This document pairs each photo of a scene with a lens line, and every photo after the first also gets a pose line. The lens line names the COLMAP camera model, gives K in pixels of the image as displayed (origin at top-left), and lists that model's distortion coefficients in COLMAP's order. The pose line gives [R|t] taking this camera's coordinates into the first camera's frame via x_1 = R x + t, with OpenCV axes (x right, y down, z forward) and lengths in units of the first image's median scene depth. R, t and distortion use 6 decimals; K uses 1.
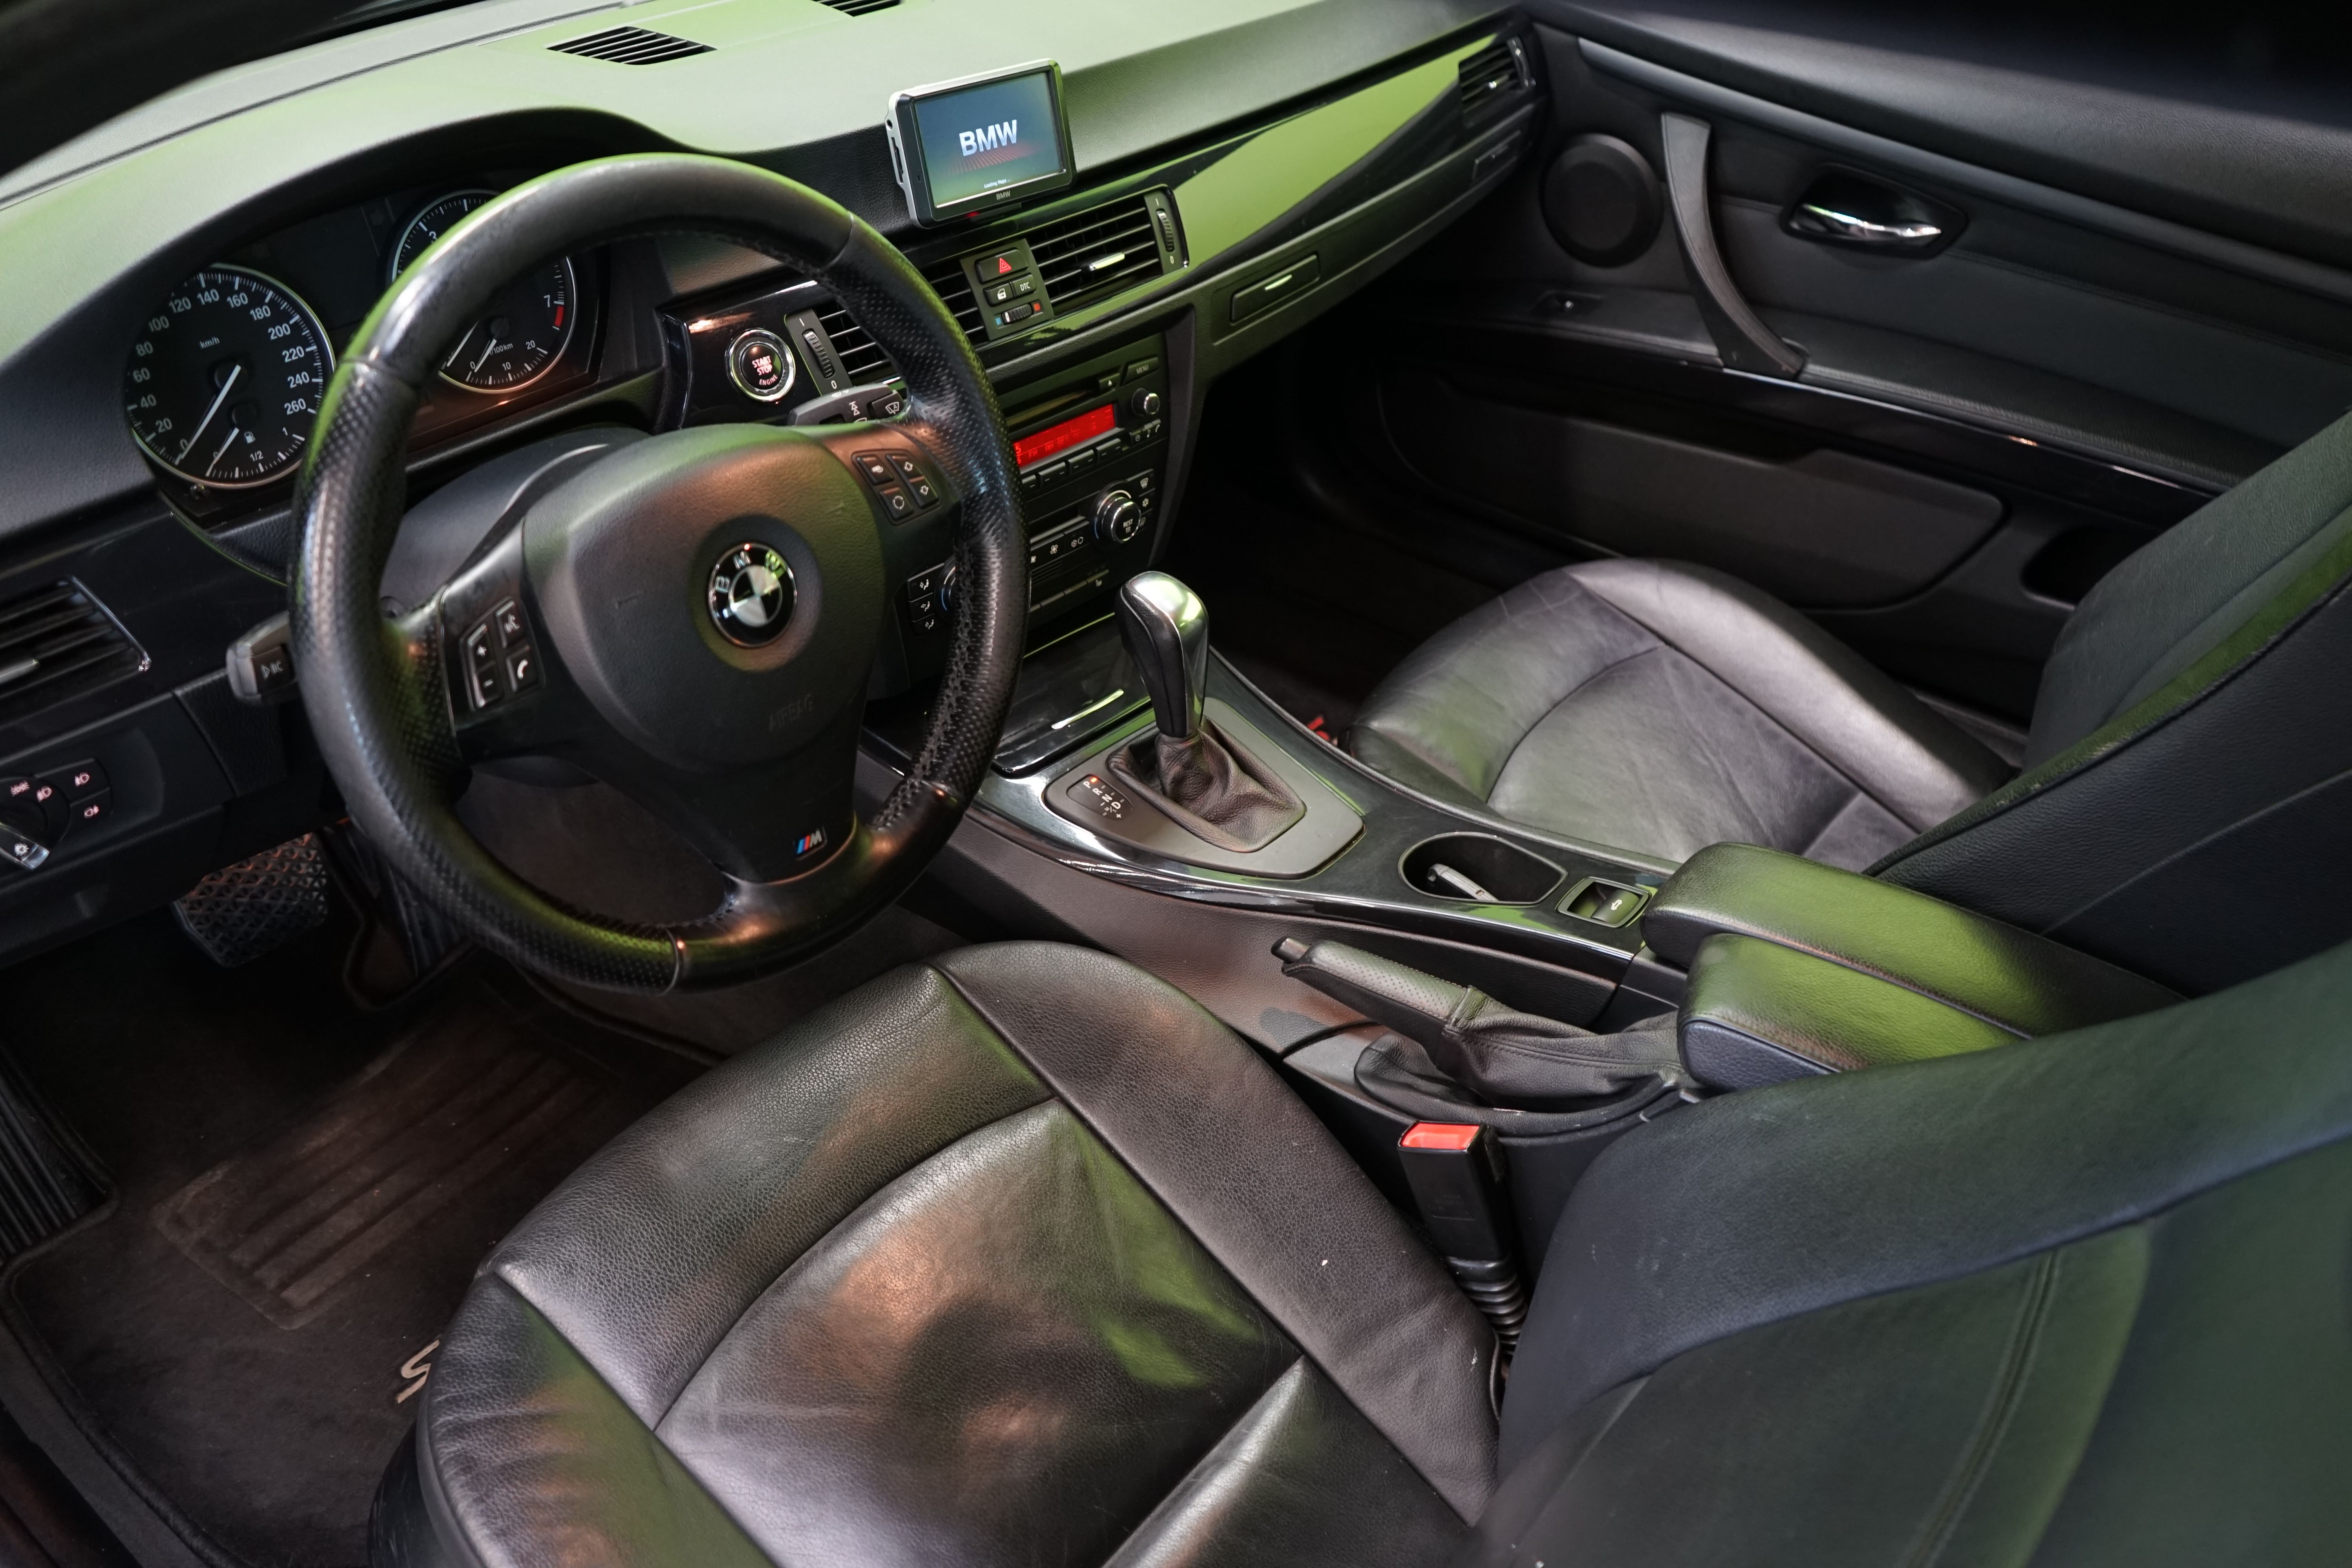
lens RADIAL K [[1892.2, 0, 1172.6], [0, 1892.2, 806.3], [0, 0, 1]] dist [0.001683, -0.001778]
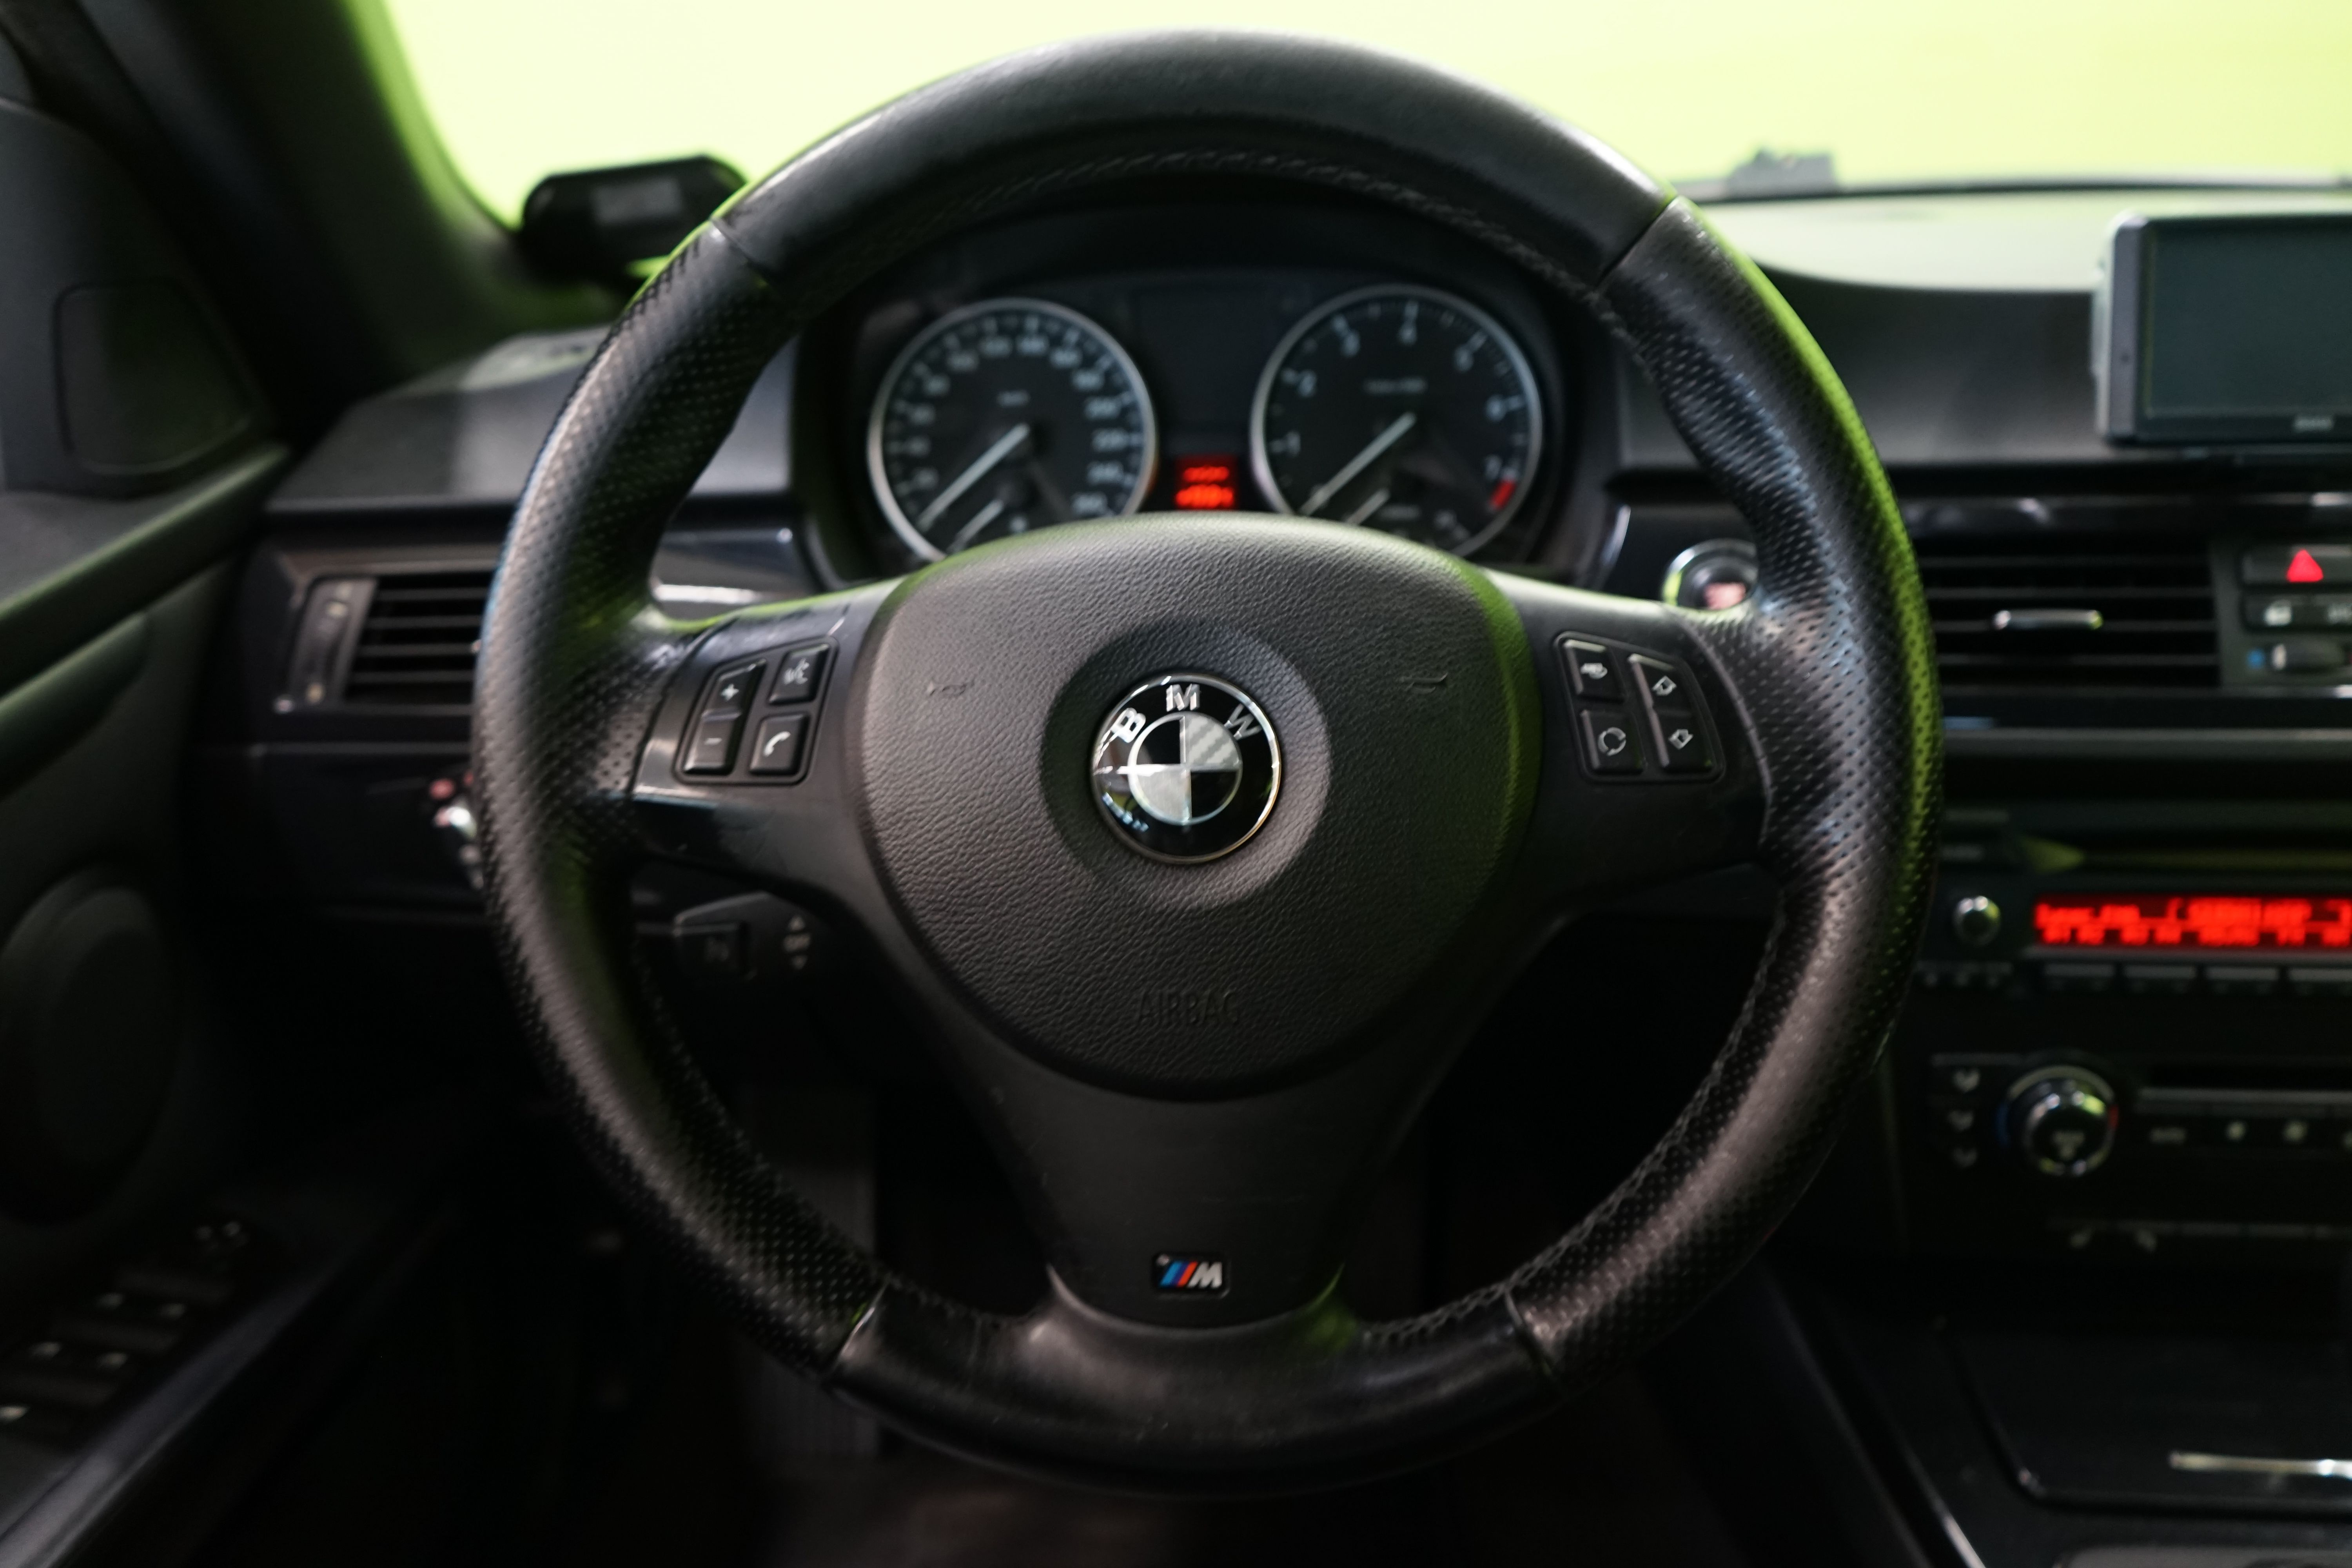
lens RADIAL K [[1968.1, 0, 1180.8], [0, 1968.1, 769.8], [0, 0, 1]] dist [-0.000446, 0.003165]
pose [[0.617983, 0.199171, -0.760544, 0.160062], [-0.434545, 0.892713, -0.119308, -0.032918], [0.655185, 0.404221, 0.638230, 0.493267]]
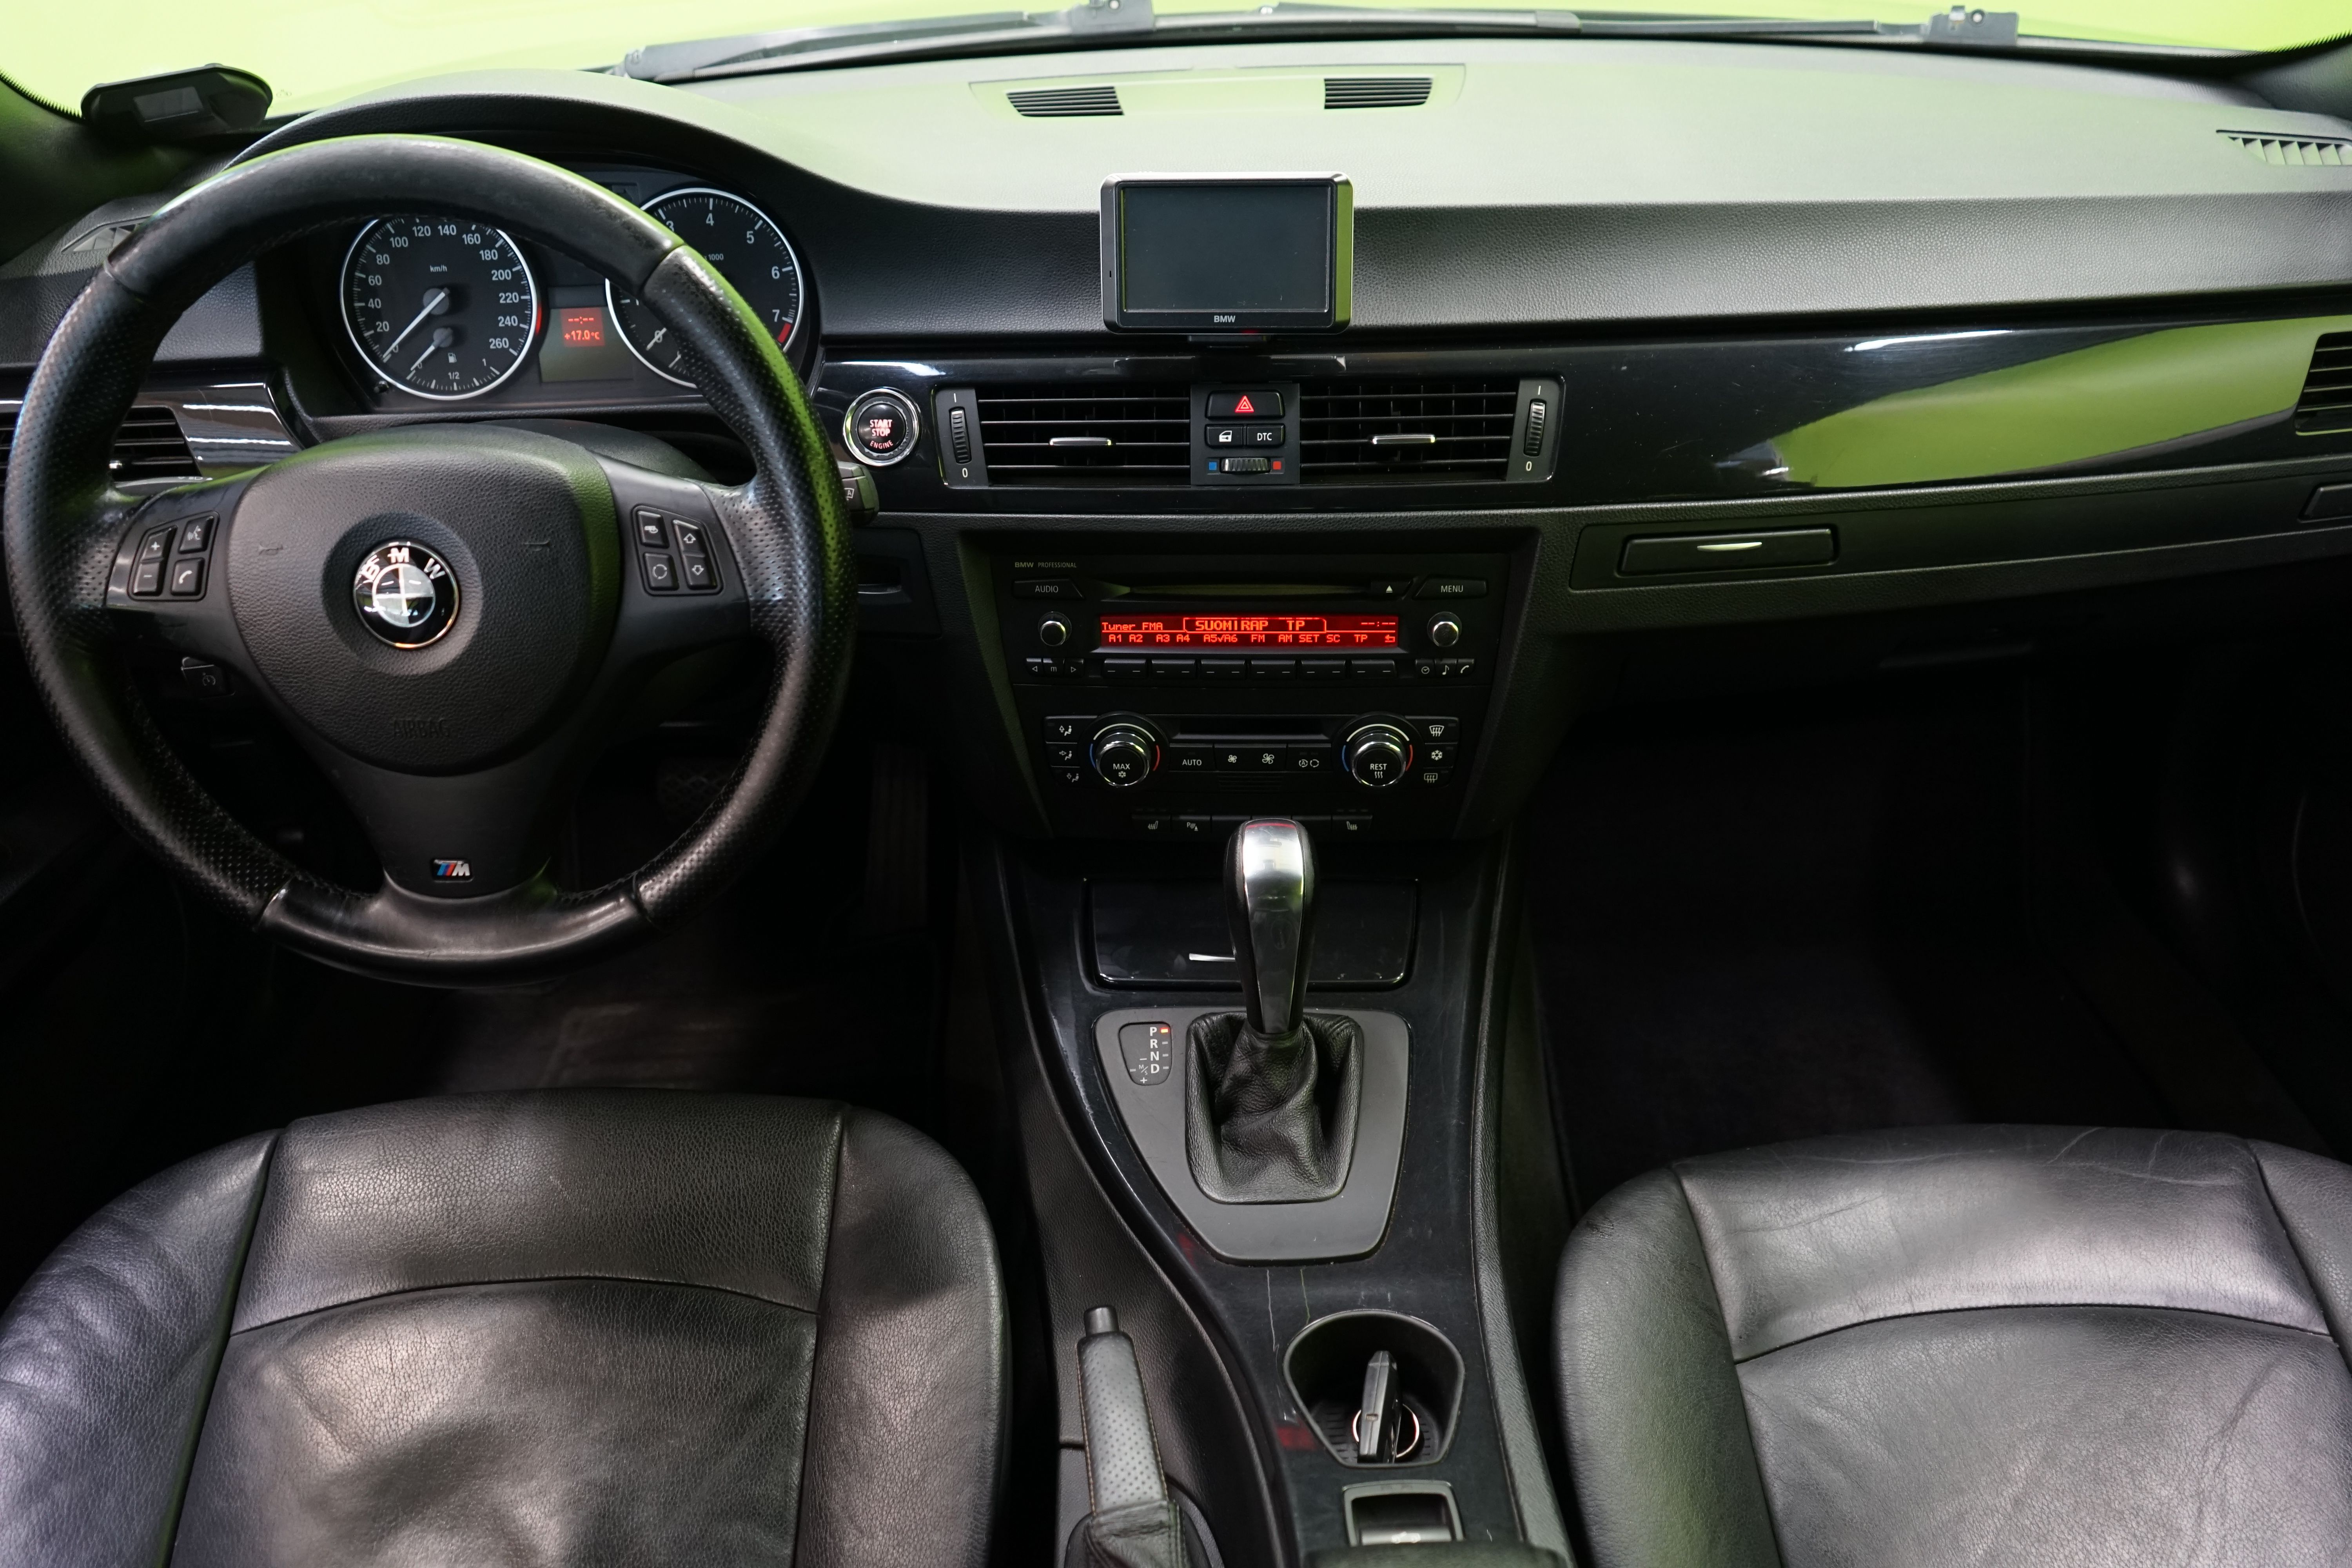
lens RADIAL K [[1968.1, 0, 1169.9], [0, 1968.1, 781.5], [0, 0, 1]] dist [-0.000446, 0.003165]
pose [[0.640562, 0.356370, -0.680206, 0.571521], [-0.418662, 0.904639, 0.079692, -0.206320], [0.643741, 0.233728, 0.728676, 0.419957]]
